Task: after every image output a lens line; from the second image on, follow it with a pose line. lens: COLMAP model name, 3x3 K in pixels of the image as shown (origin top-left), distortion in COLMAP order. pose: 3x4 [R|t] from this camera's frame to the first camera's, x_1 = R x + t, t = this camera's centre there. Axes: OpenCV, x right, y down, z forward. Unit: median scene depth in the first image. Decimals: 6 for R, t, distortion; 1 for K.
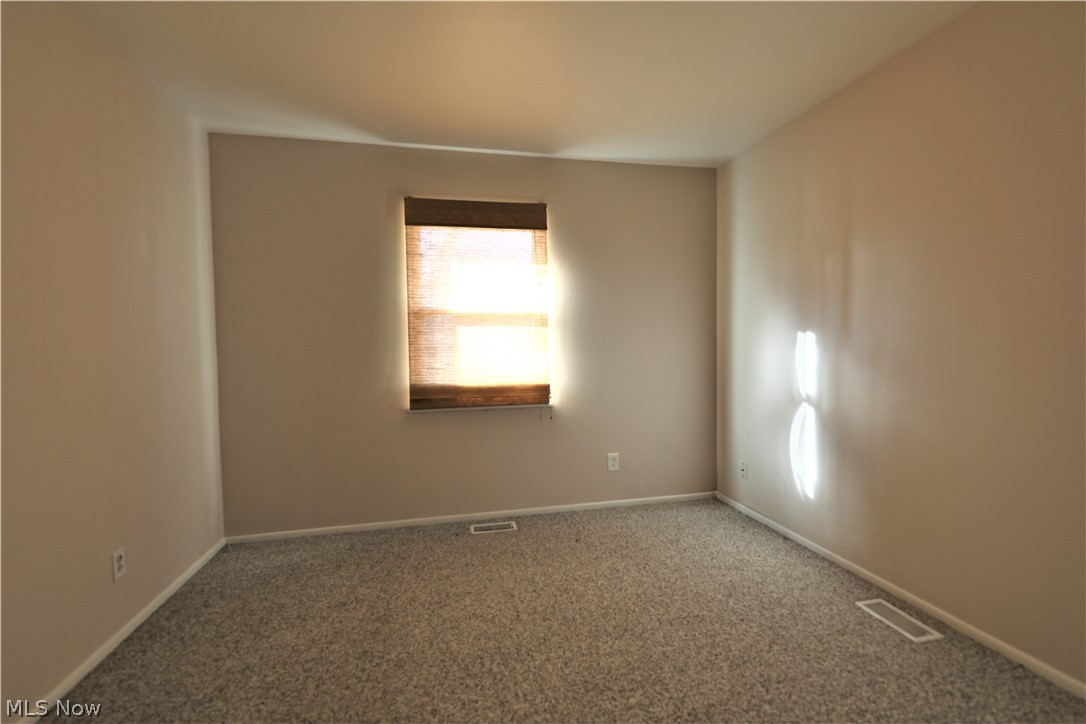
lens RADIAL K [[489.4, 0, 544.0], [0, 489.4, 358.4], [0, 0, 1]] dist [0.011889, -0.004144]
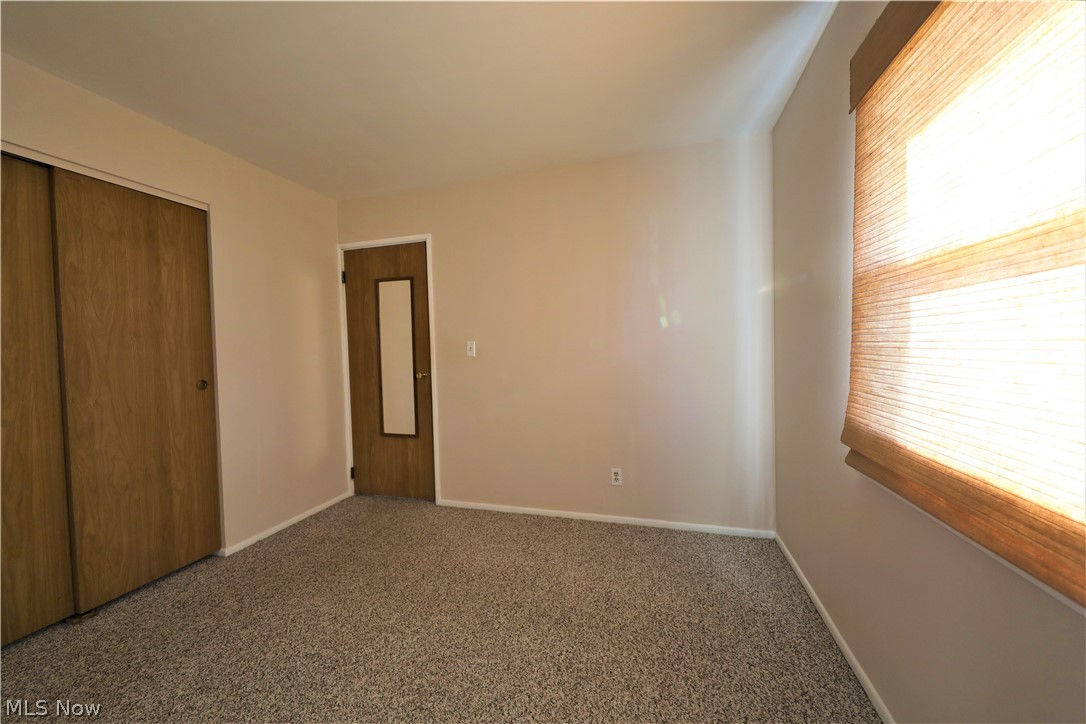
lens RADIAL K [[395.8, 0, 545.0], [0, 395.8, 362.1], [0, 0, 1]] dist [-0.000480, -0.000017]
pose [[-0.477056, 0.054305, -0.877193, 0.305441], [-0.002483, 0.998002, 0.063134, -0.038824], [0.878869, 0.032297, -0.475968, 1.097006]]
